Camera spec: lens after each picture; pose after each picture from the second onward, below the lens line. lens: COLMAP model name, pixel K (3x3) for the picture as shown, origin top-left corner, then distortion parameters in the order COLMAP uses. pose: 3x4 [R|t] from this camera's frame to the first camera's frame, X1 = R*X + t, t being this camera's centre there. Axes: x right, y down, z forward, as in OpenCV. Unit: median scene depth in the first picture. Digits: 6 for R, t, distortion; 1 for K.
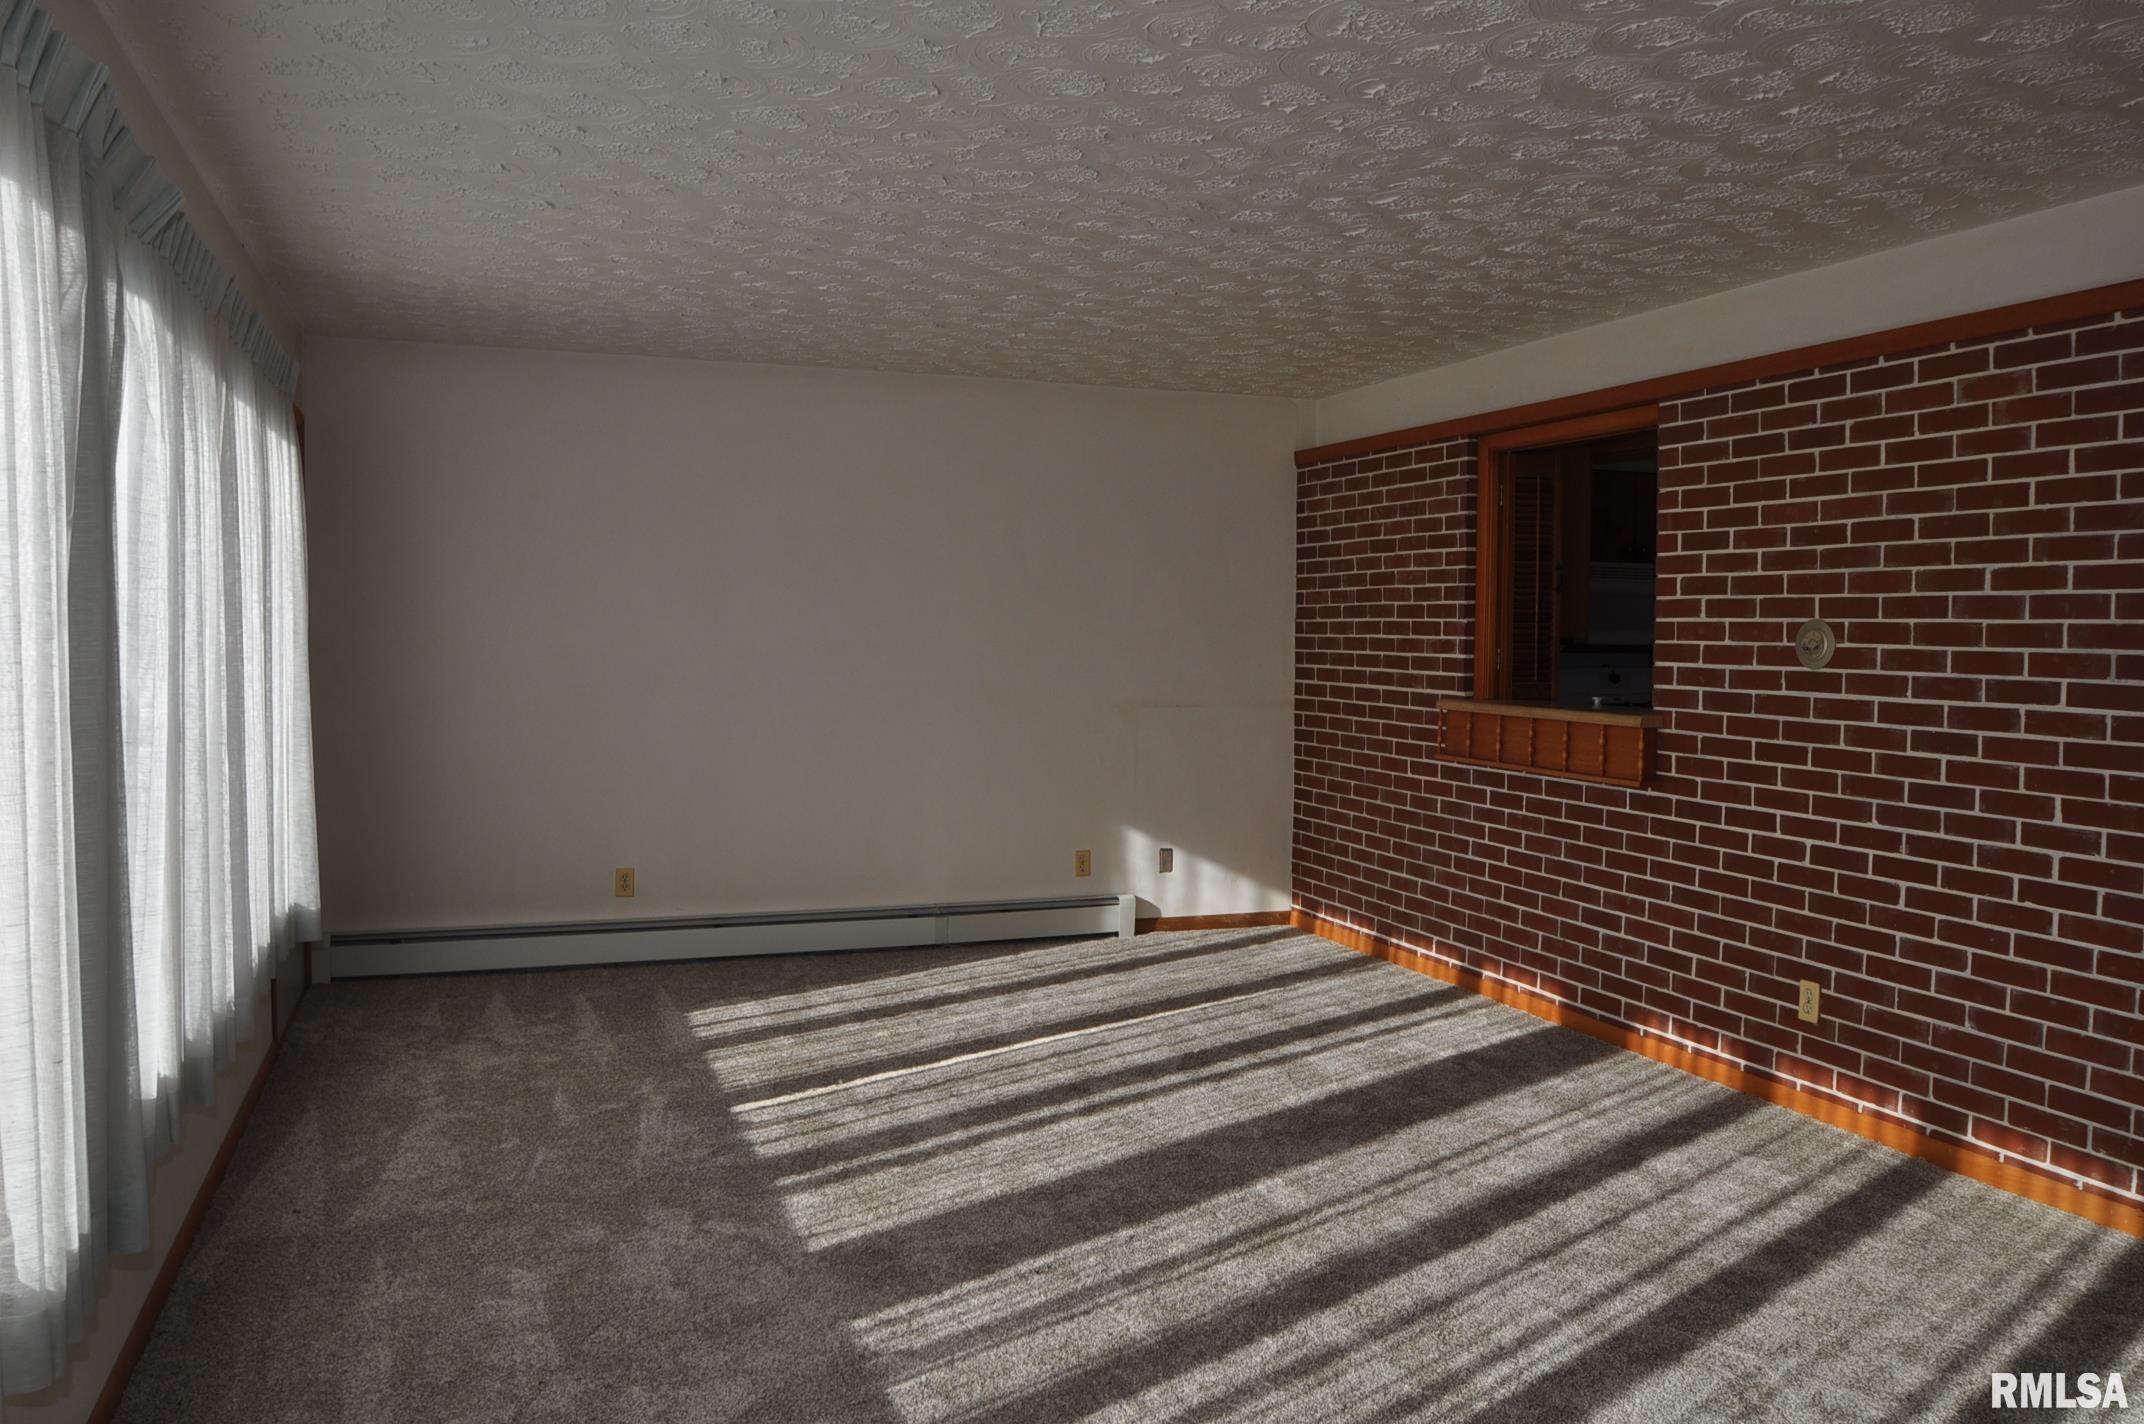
lens RADIAL K [[1705.5, 0, 1072.0], [0, 1705.5, 712.0], [0, 0, 1]] dist [-0.001069, -0.000938]
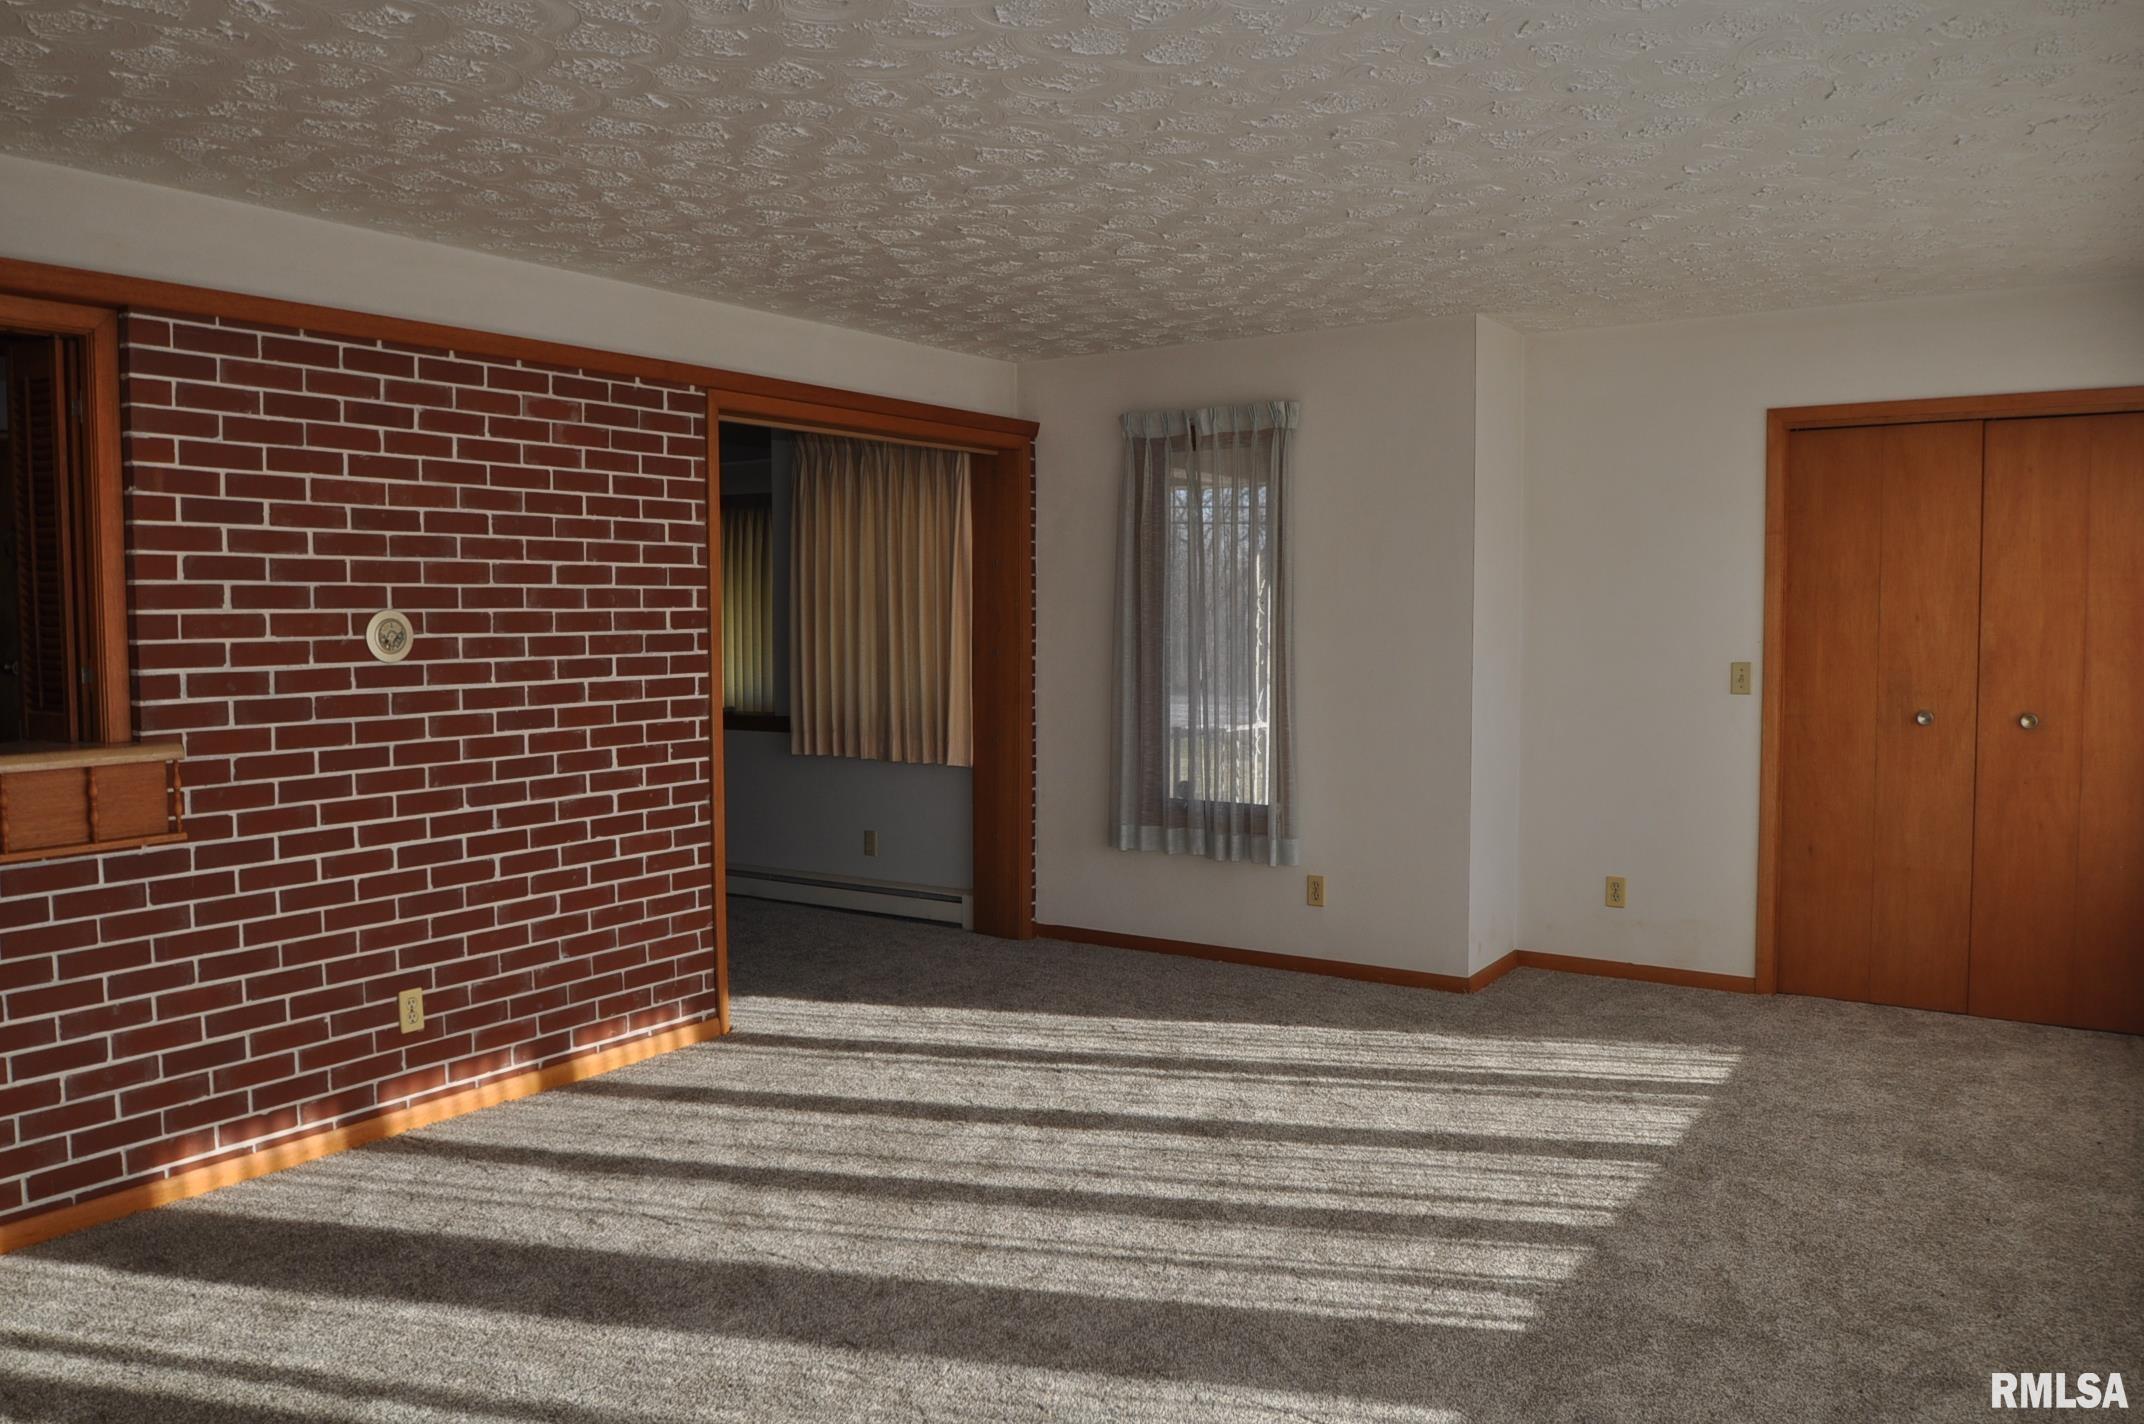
lens RADIAL K [[1566.3, 0, 1072.0], [0, 1566.3, 712.0], [0, 0, 1]] dist [-0.008634, -0.004781]
pose [[-0.586531, -0.056959, 0.807921, -0.511140], [0.044857, 0.993708, 0.102623, -0.073654], [-0.808683, 0.096433, -0.580286, 1.266294]]
